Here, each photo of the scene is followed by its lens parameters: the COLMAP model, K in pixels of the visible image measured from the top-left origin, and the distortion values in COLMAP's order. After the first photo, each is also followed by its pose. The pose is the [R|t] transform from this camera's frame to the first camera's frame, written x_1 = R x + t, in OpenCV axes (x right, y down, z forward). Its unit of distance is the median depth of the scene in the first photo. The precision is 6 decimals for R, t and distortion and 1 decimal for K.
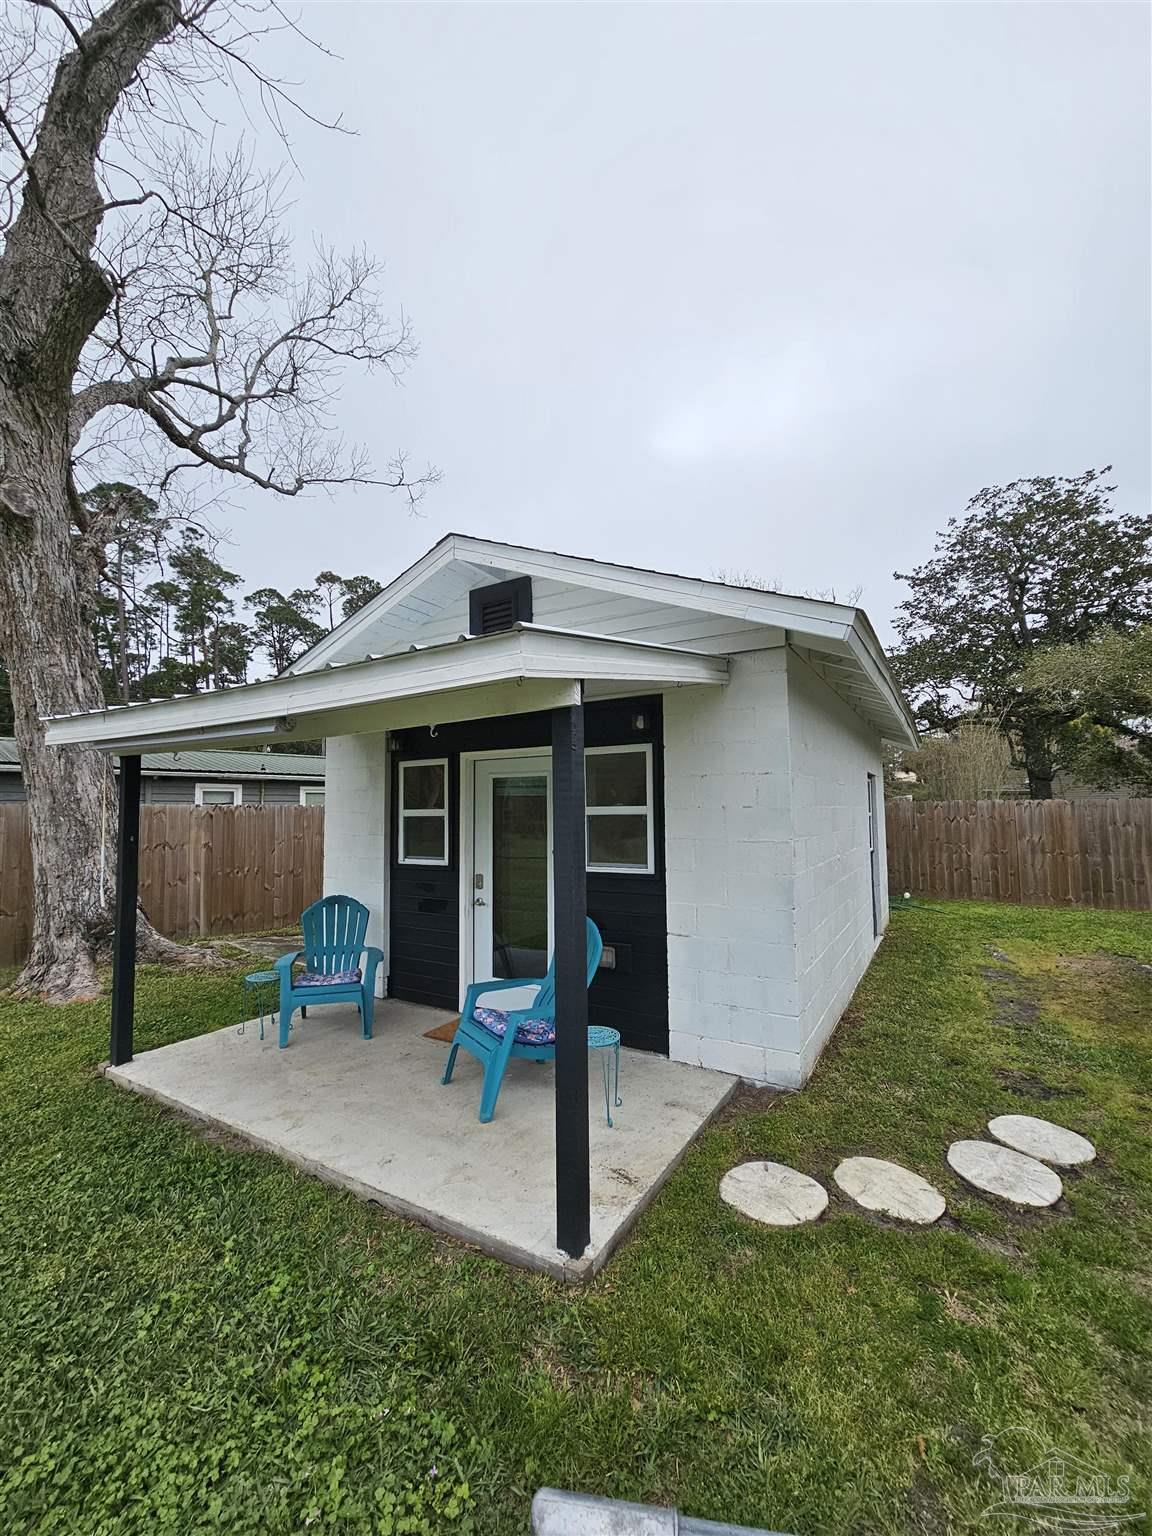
lens RADIAL K [[623.7, 0, 578.4], [0, 623.7, 770.4], [0, 0, 1]] dist [-0.001232, 0.000210]
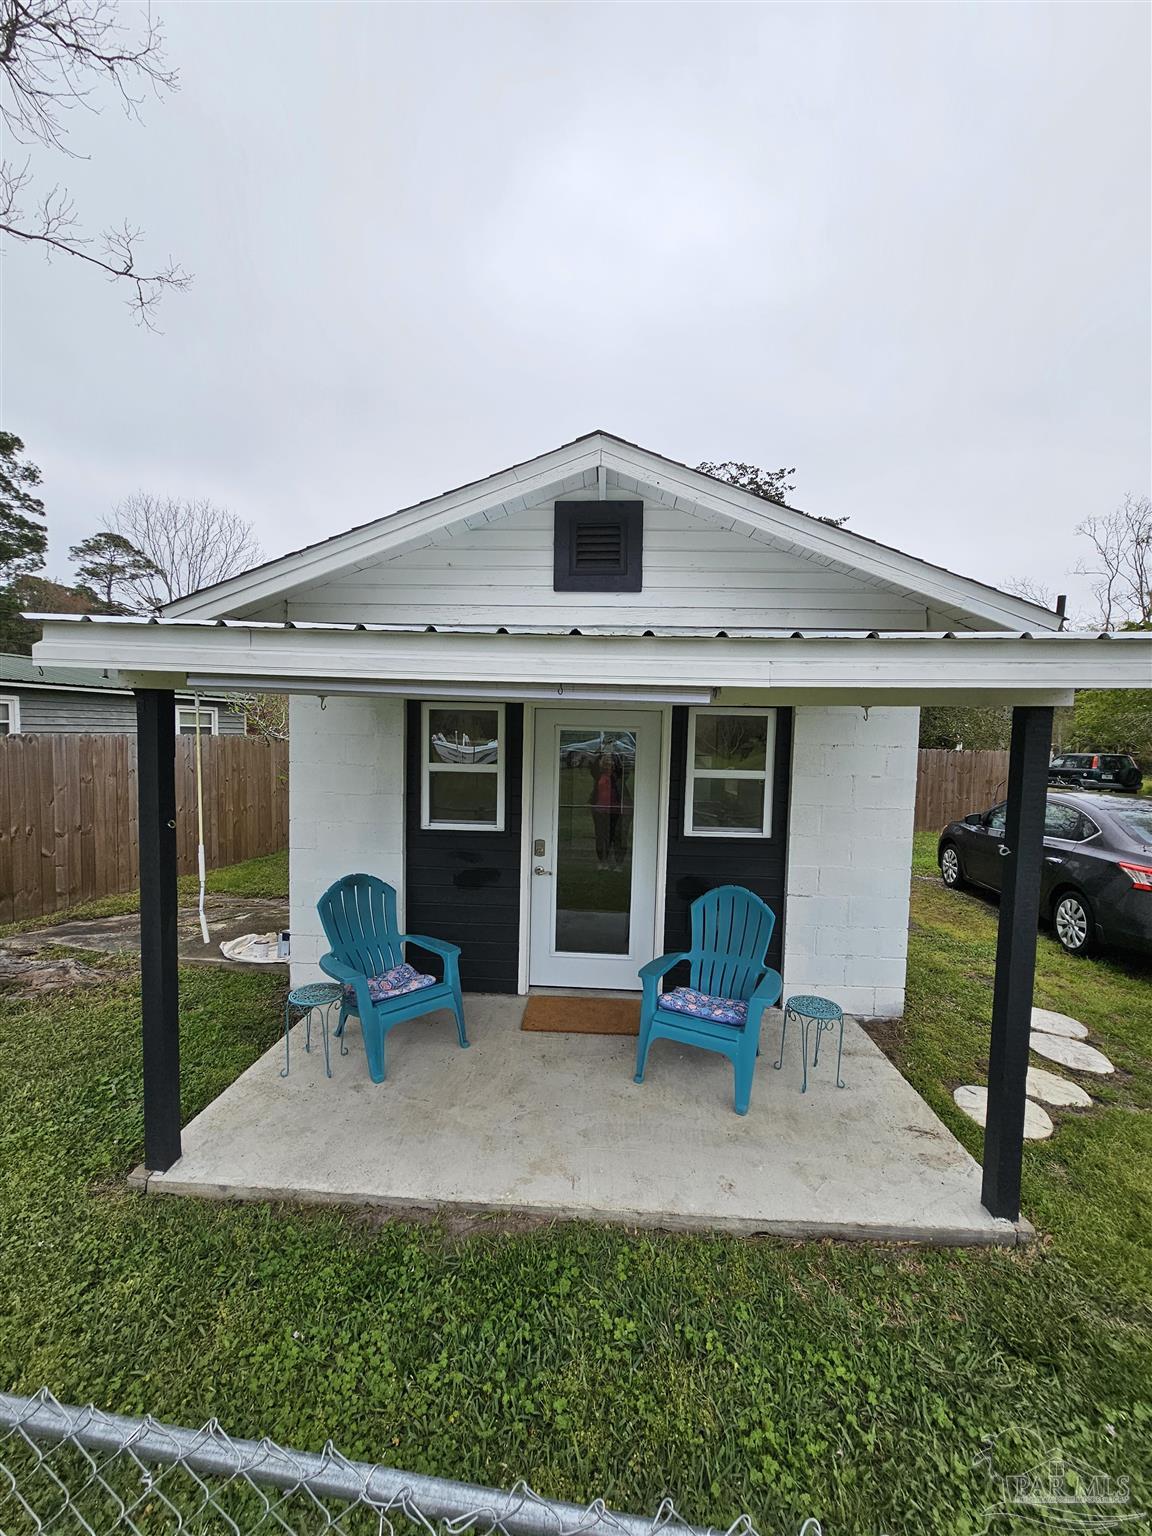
lens RADIAL K [[623.7, 0, 576.6], [0, 623.7, 769.8], [0, 0, 1]] dist [-0.001232, 0.000210]
pose [[0.882700, 0.003495, 0.469924, -0.598331], [-0.062269, 0.992025, 0.109588, -0.033638], [-0.465793, -0.125995, 0.875878, 0.253954]]
